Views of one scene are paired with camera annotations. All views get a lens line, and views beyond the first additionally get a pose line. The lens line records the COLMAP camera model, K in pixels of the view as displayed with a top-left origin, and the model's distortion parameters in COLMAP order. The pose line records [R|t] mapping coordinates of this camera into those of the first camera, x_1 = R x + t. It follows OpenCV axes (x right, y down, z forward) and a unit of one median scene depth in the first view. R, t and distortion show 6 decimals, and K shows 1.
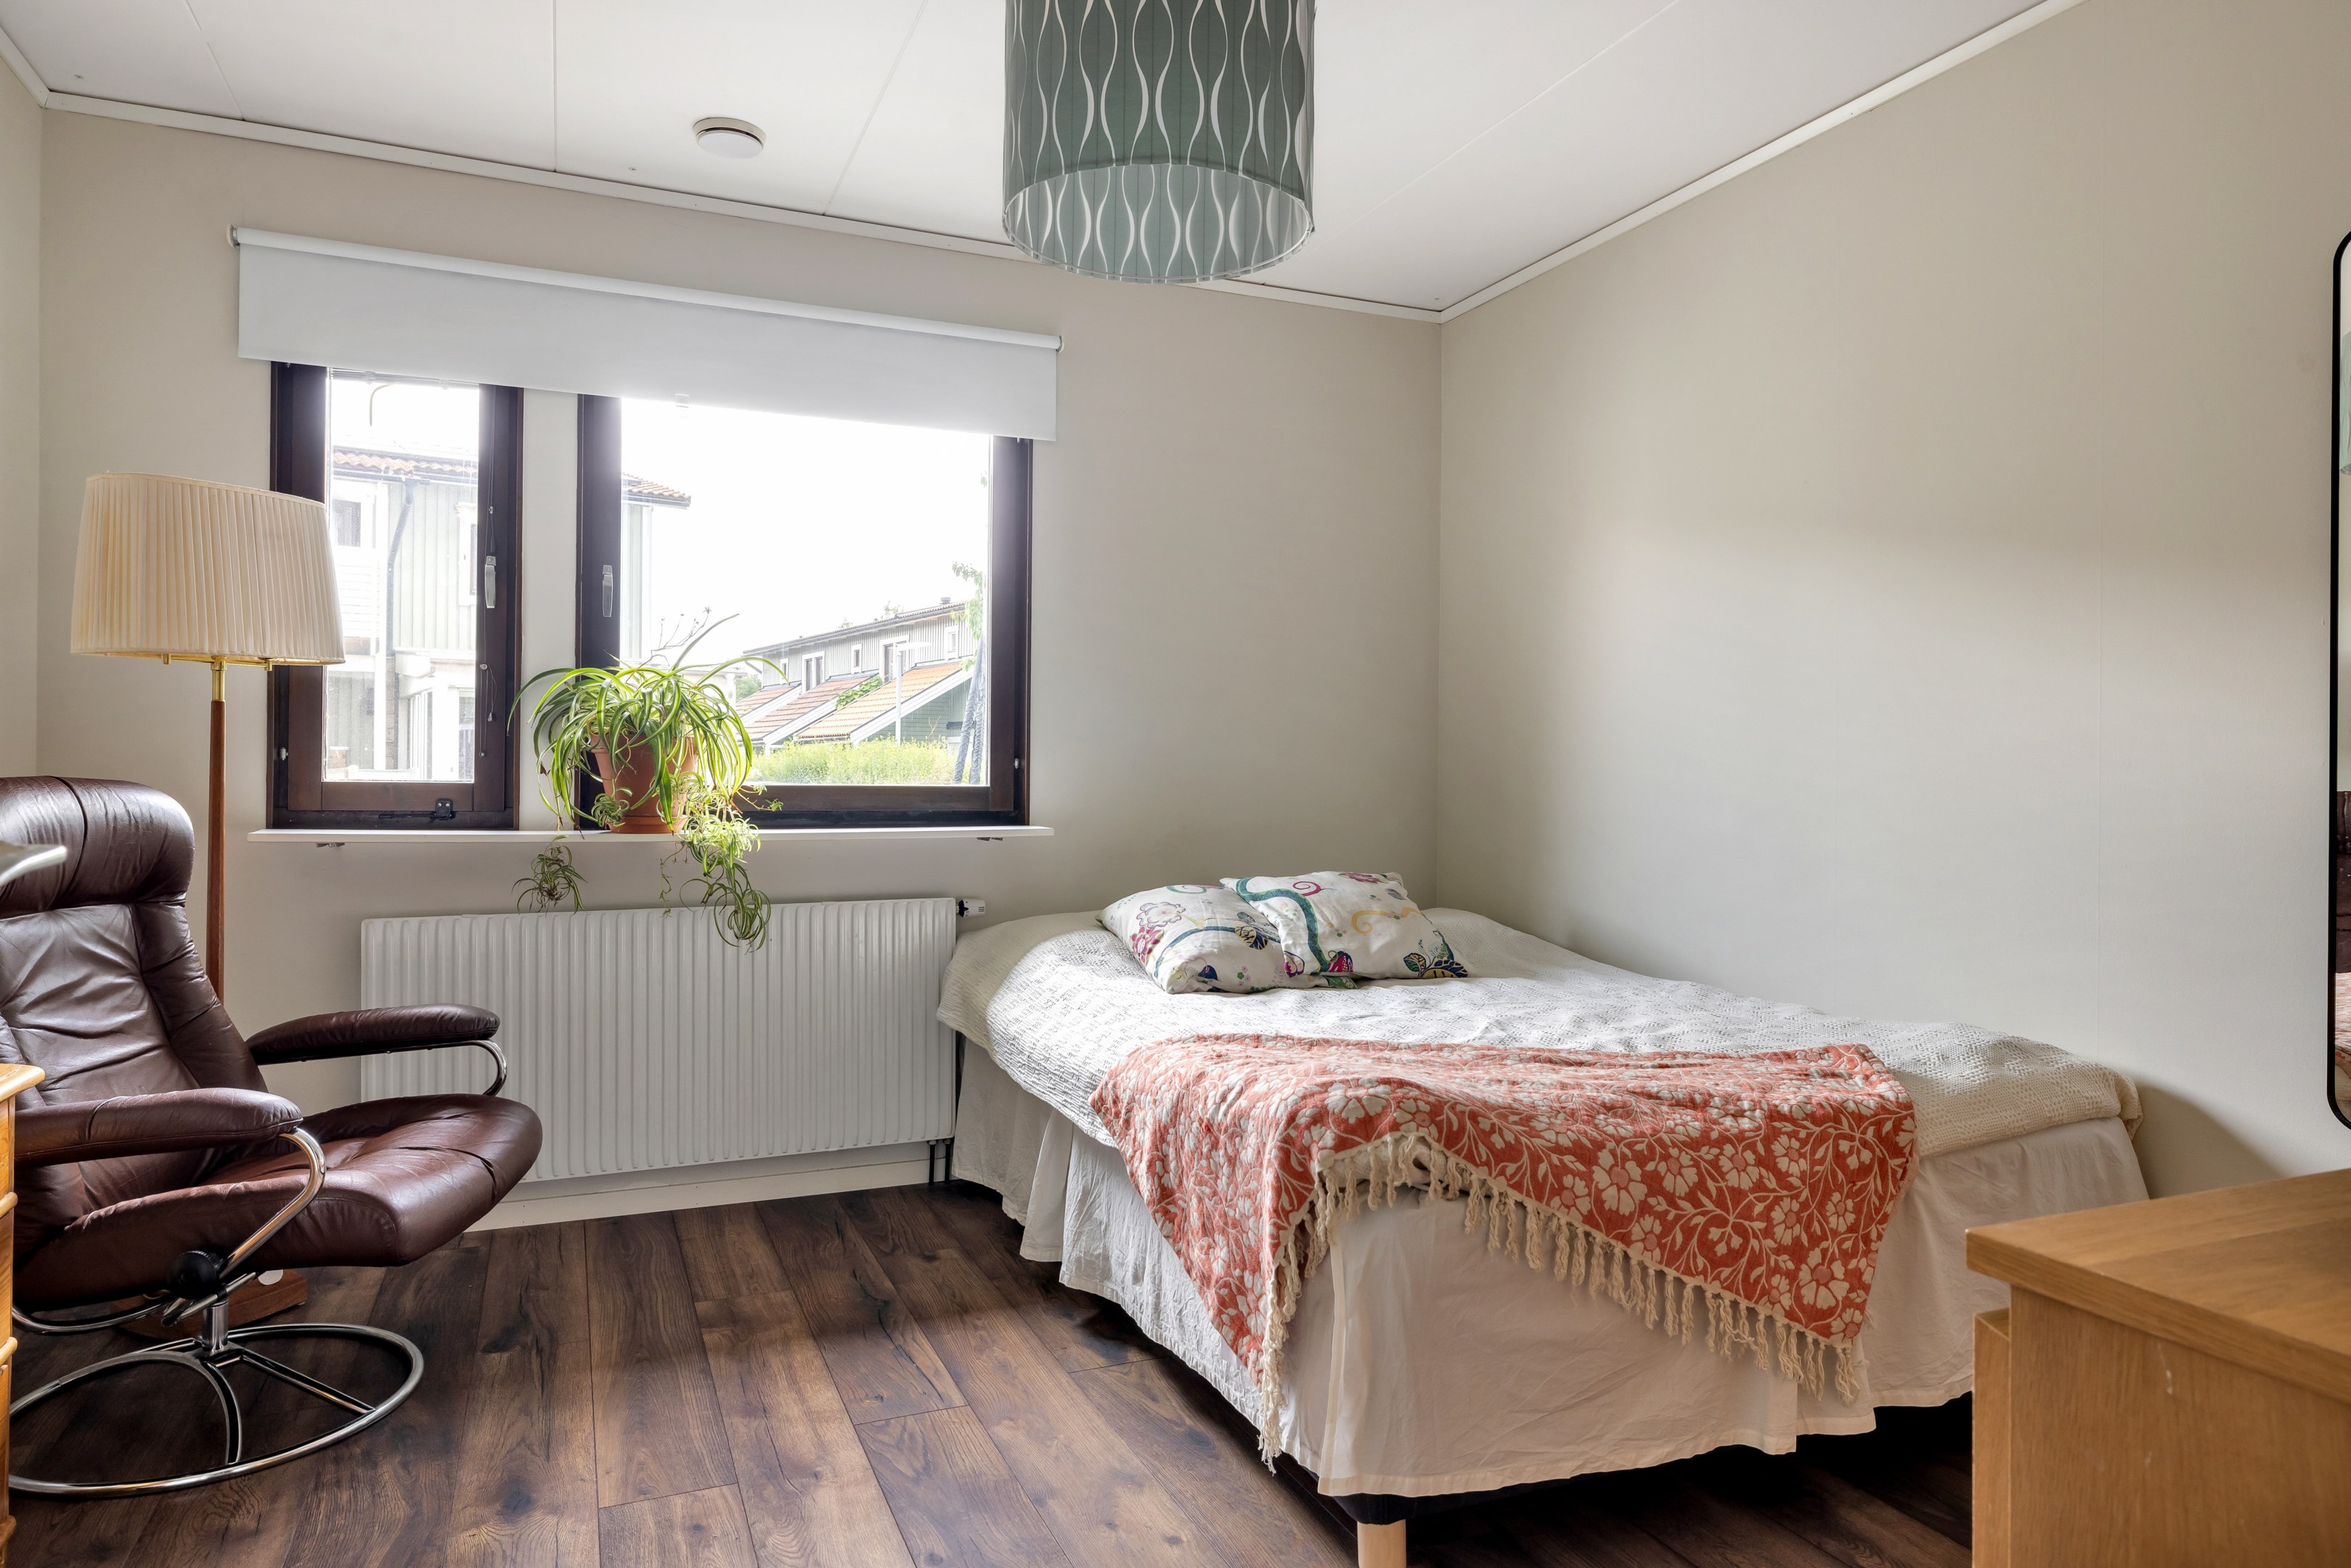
lens RADIAL K [[1437.3, 0, 1186.3], [0, 1437.3, 790.3], [0, 0, 1]] dist [-0.004714, 0.004064]
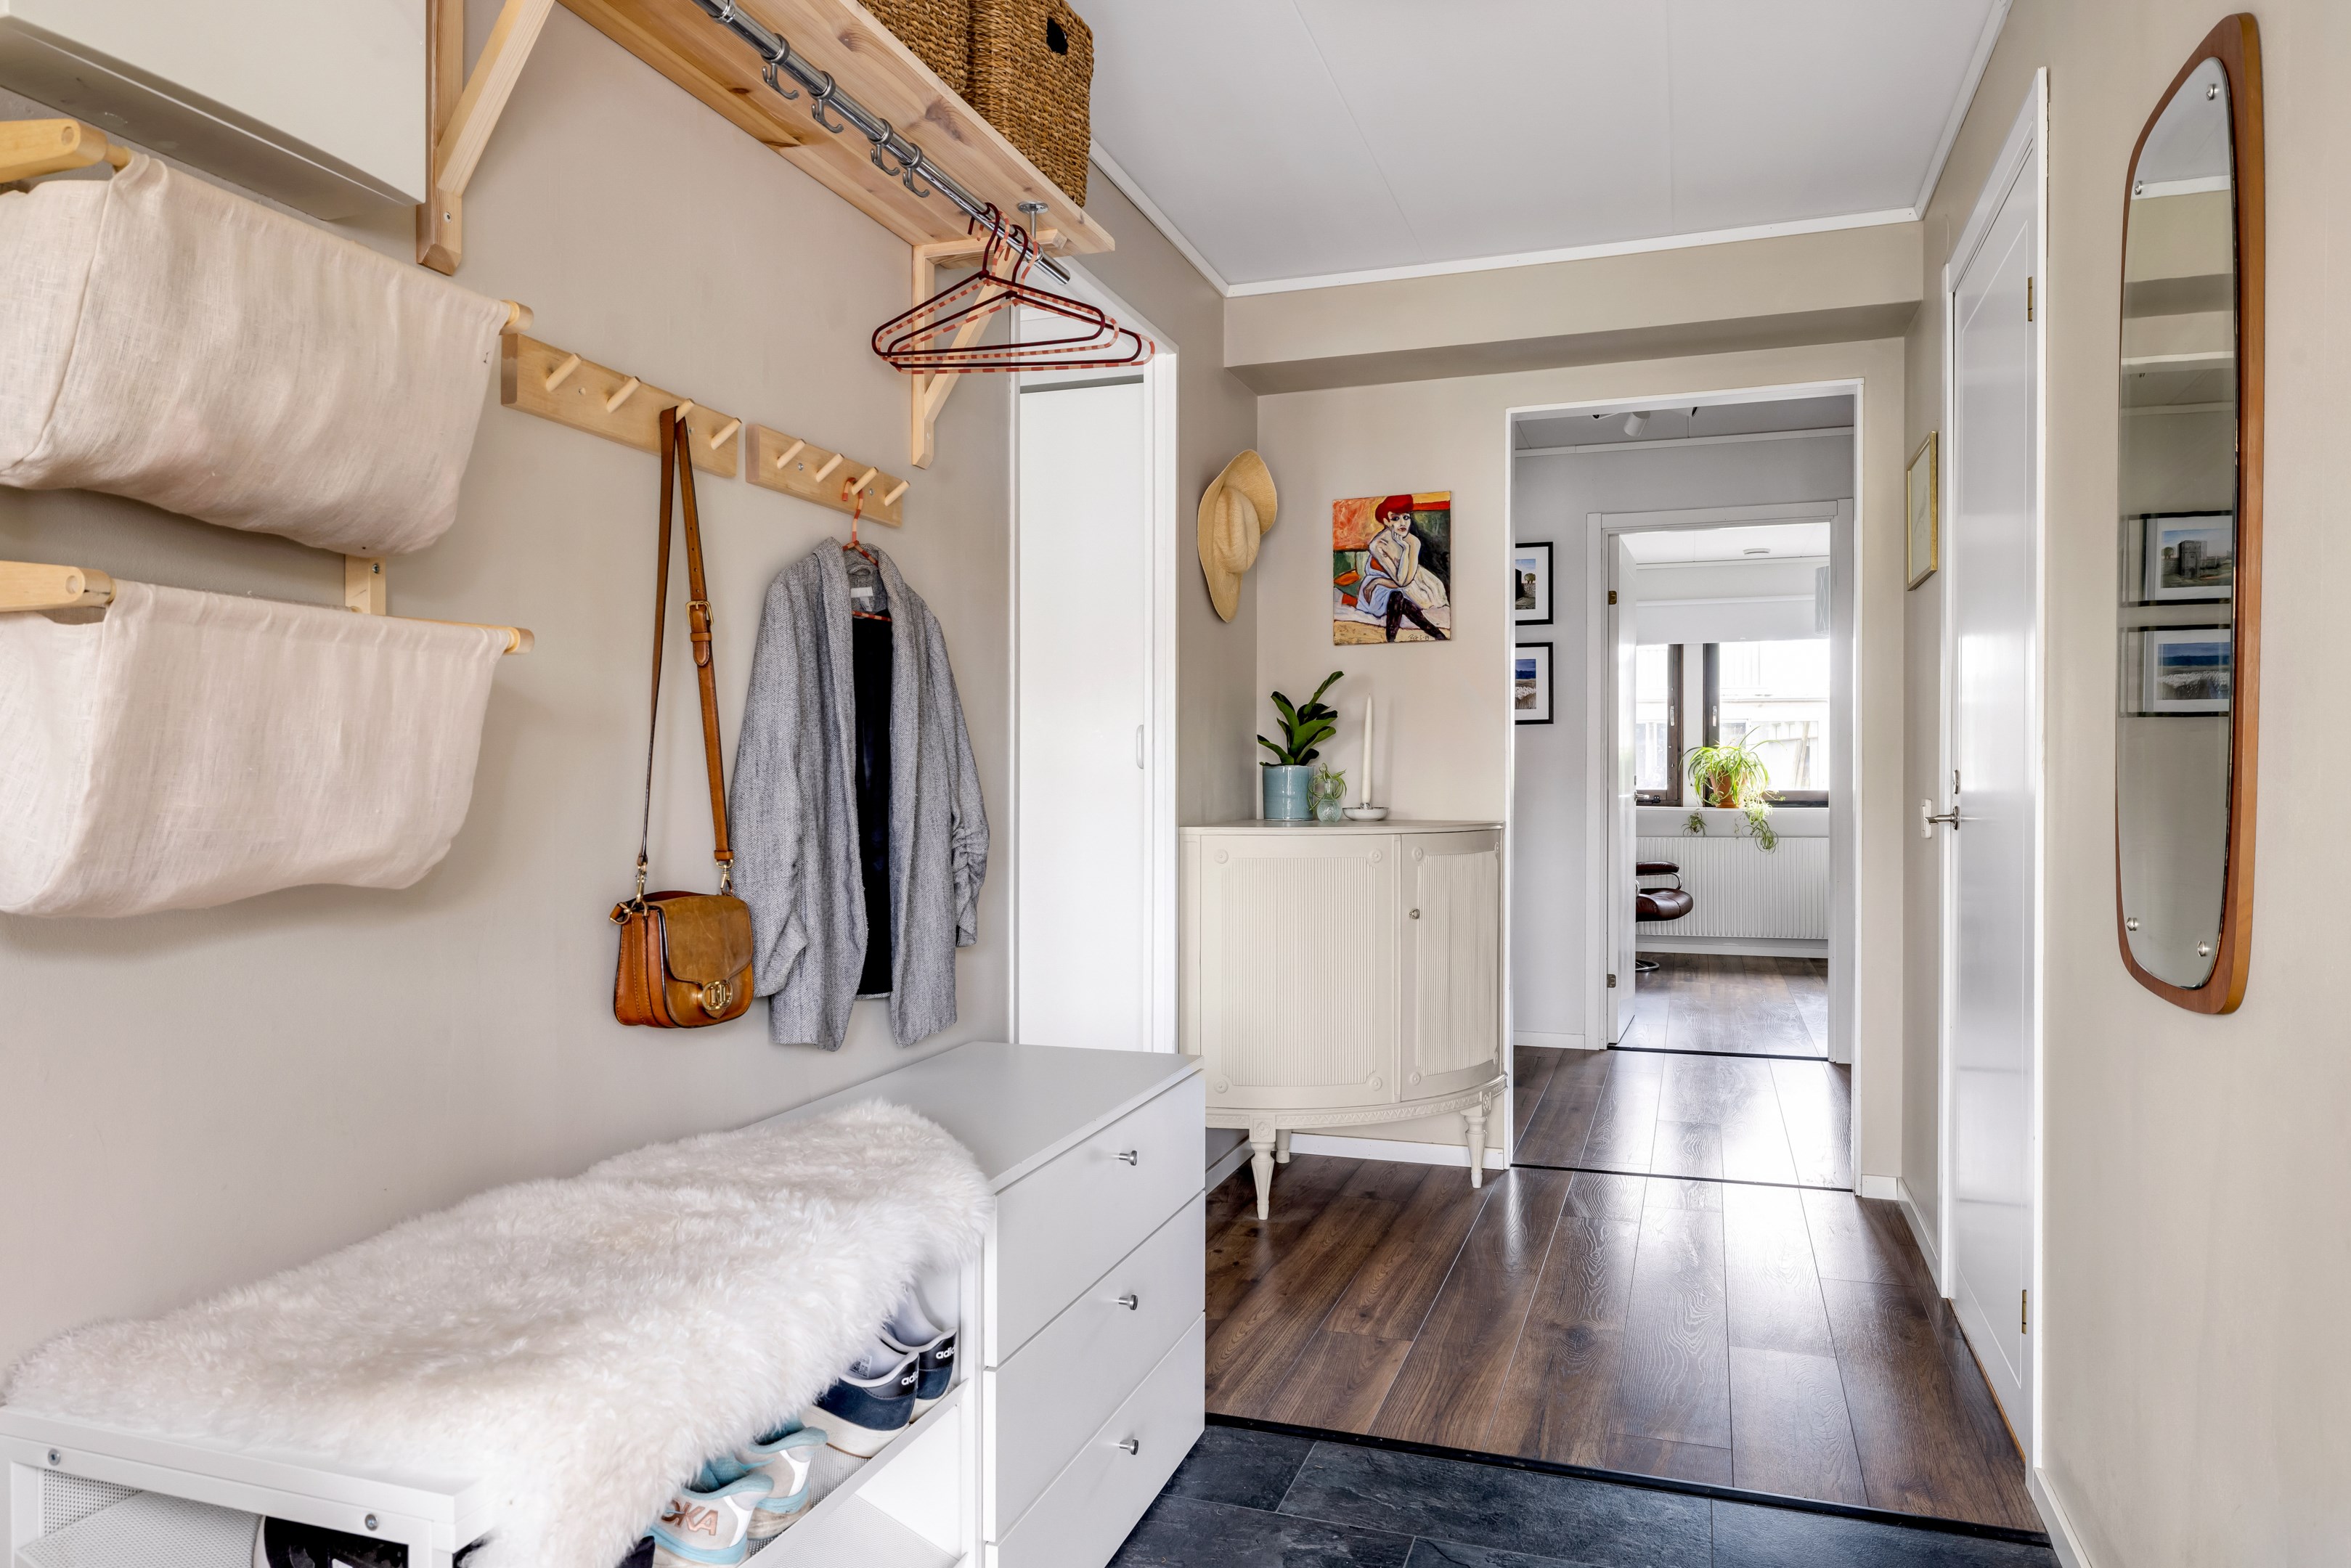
lens RADIAL K [[1437.3, 0, 1171.8], [0, 1437.3, 794.2], [0, 0, 1]] dist [-0.004714, 0.004064]
pose [[0.730514, -0.000436, -0.682898, 0.692546], [0.000549, 1.000000, -0.000052, 0.003106], [0.682898, -0.000337, 0.730514, -1.662833]]
